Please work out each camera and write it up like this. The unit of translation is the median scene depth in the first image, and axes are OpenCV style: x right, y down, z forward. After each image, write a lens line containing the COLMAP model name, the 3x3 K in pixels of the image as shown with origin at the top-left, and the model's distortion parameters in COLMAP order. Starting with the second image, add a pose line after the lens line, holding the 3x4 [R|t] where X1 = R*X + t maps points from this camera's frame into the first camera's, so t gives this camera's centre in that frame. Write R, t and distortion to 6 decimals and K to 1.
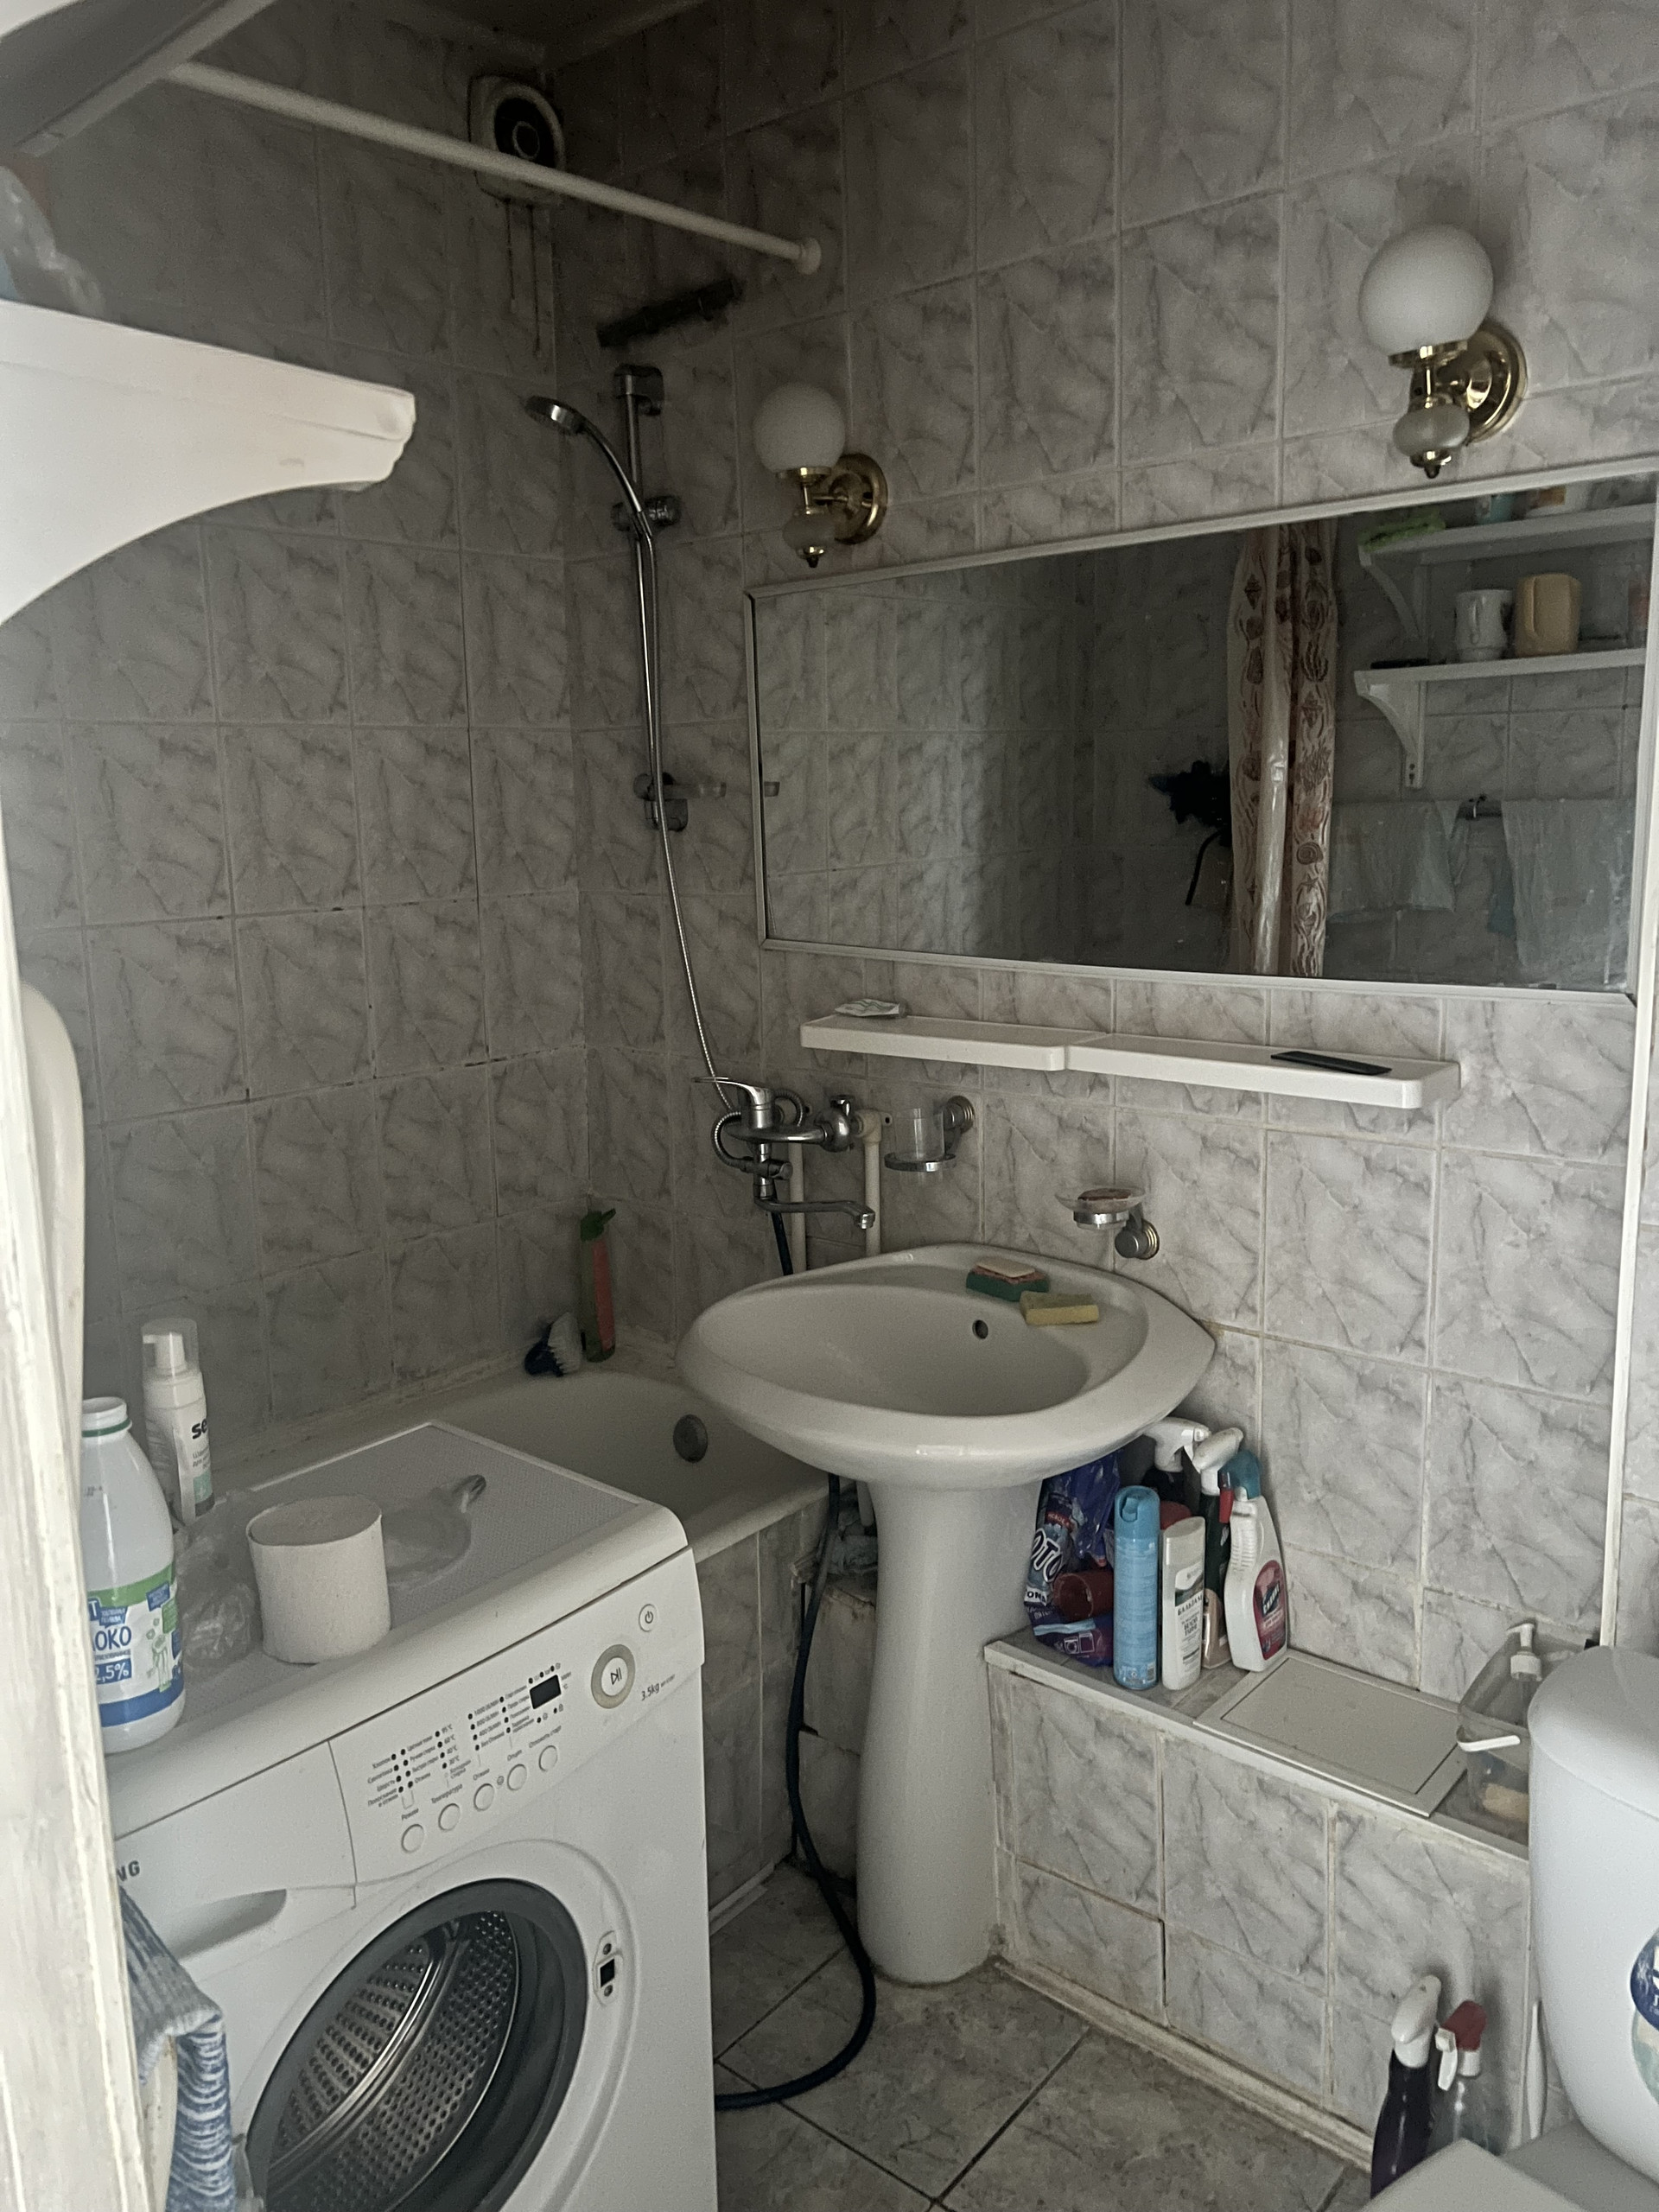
lens RADIAL K [[1671.8, 0, 834.8], [0, 1671.8, 1095.4], [0, 0, 1]] dist [0.057556, -0.069488]
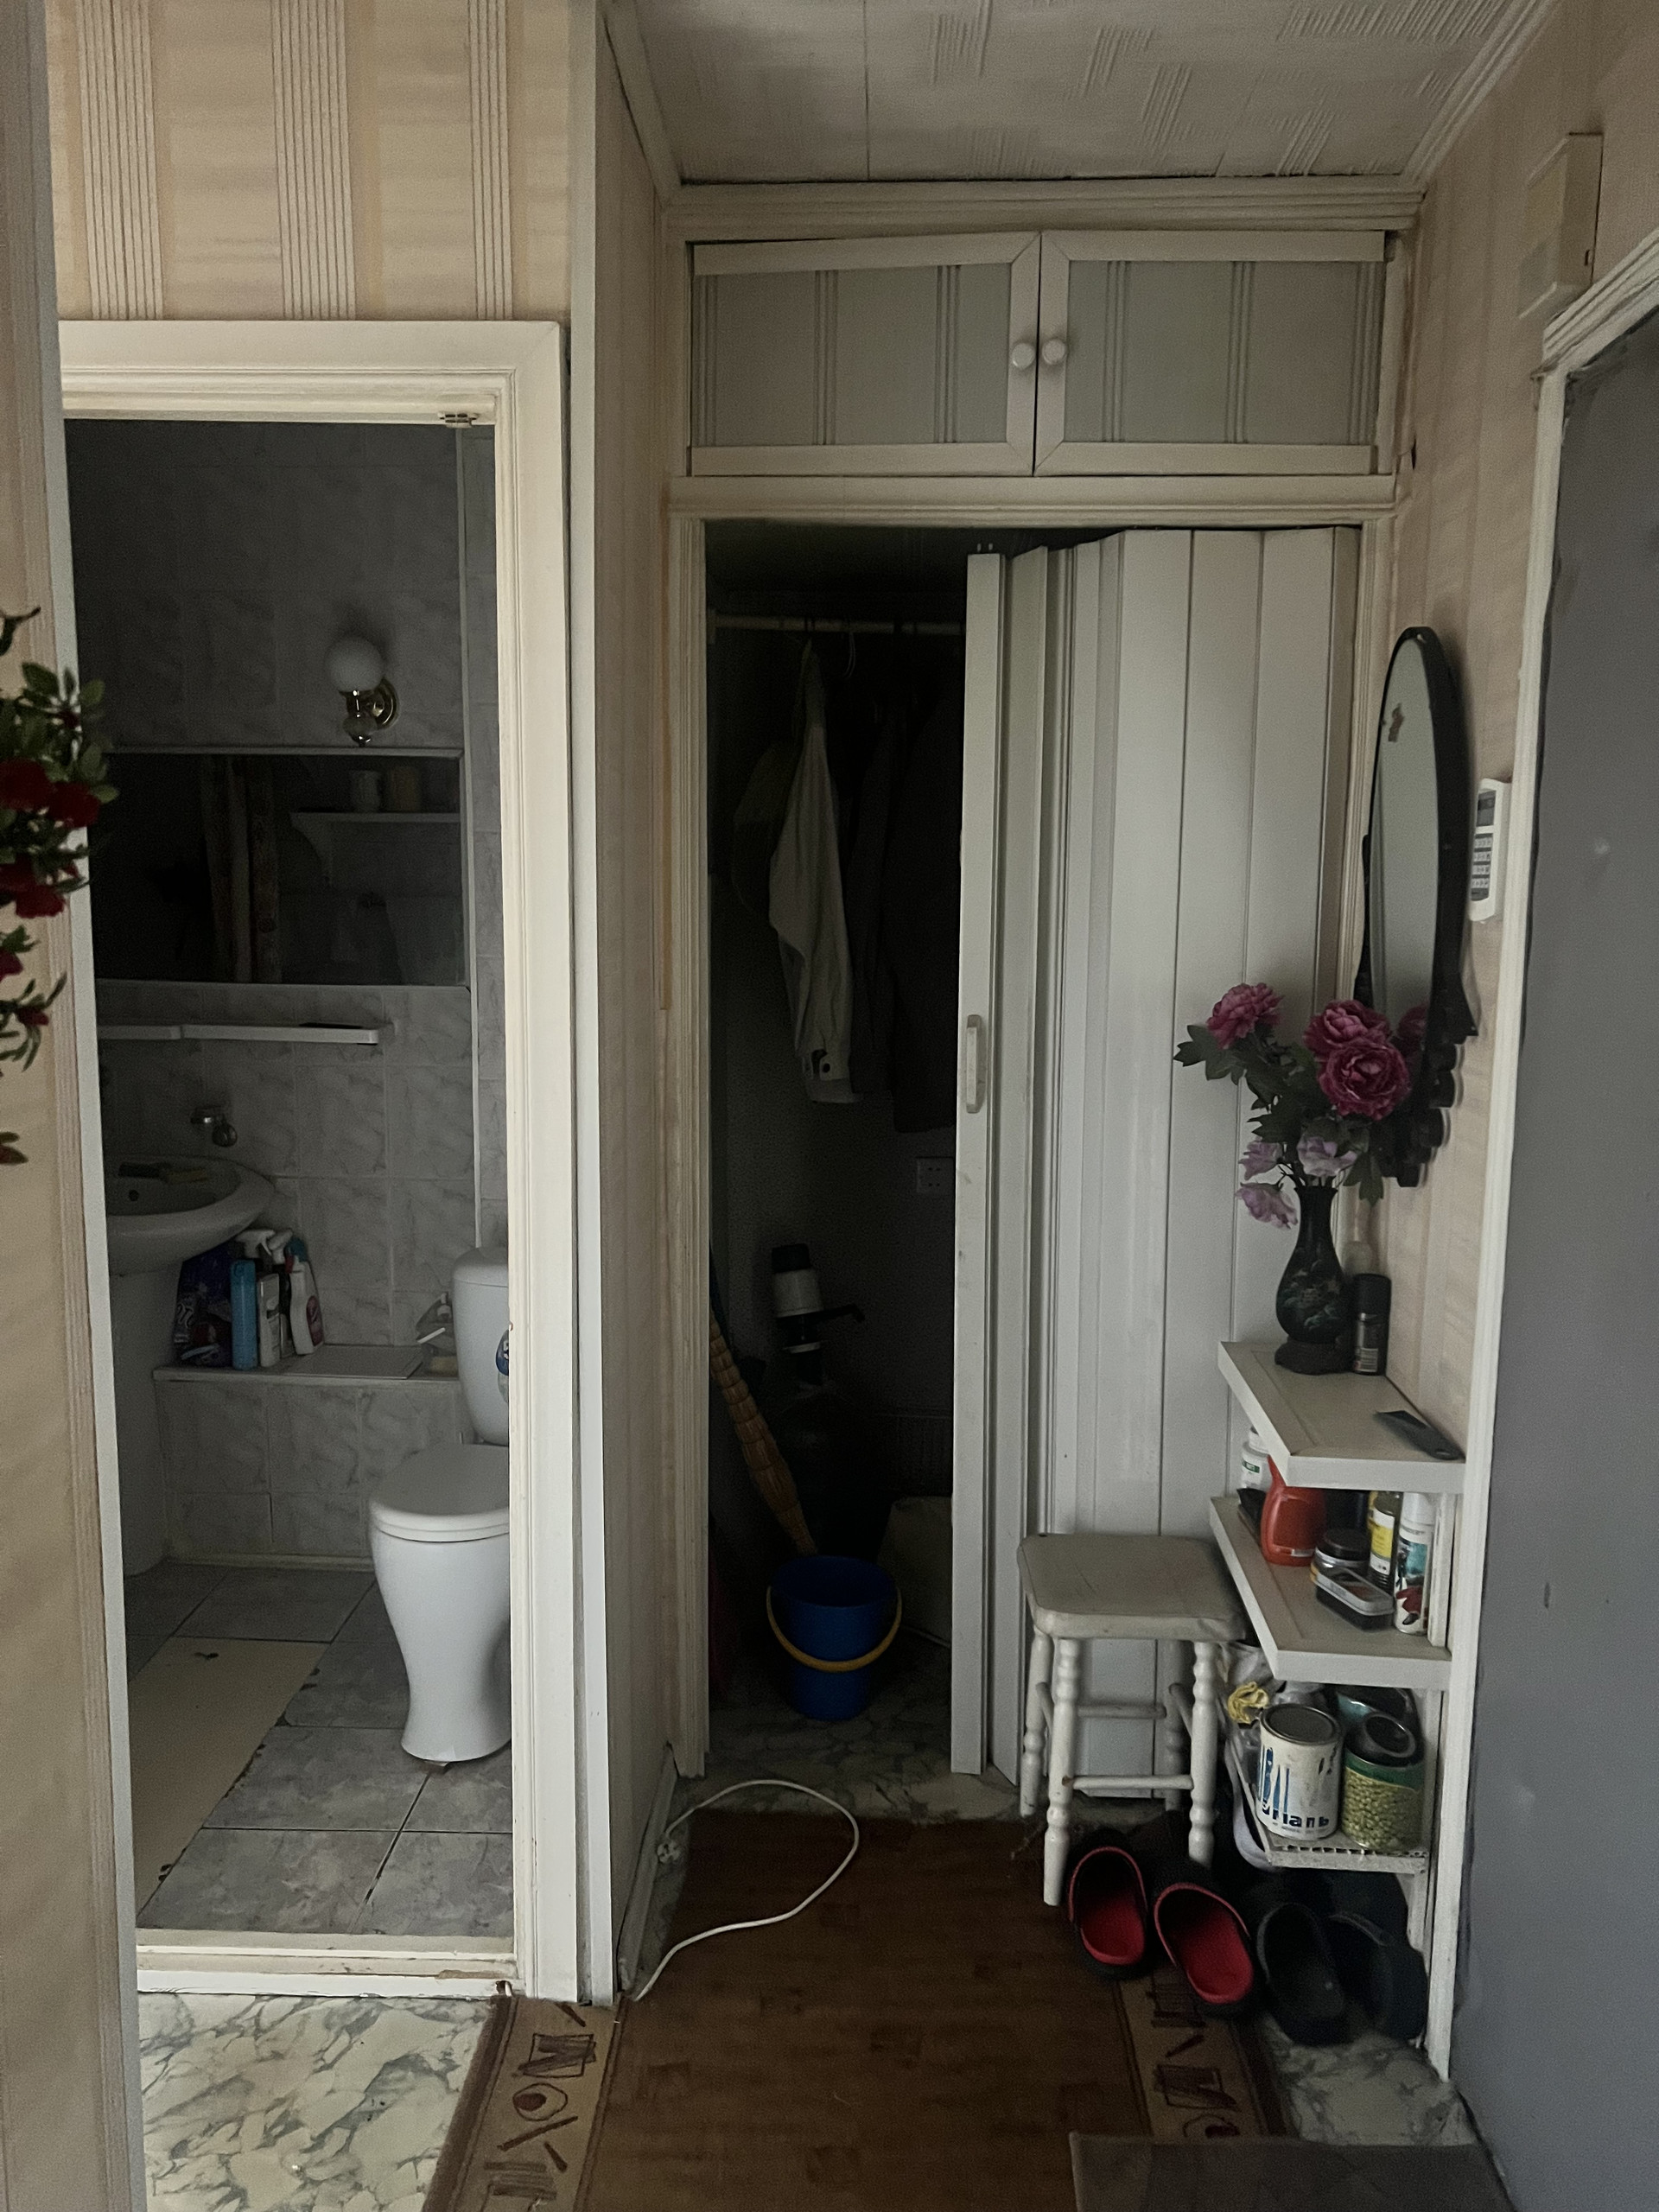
lens RADIAL K [[1671.8, 0, 835.6], [0, 1671.8, 1099.7], [0, 0, 1]] dist [0.057556, -0.069488]
pose [[0.789896, -0.051567, 0.611069, -0.419619], [0.080846, 0.996518, -0.020412, 0.145382], [-0.607888, 0.065525, 0.791314, -0.862255]]
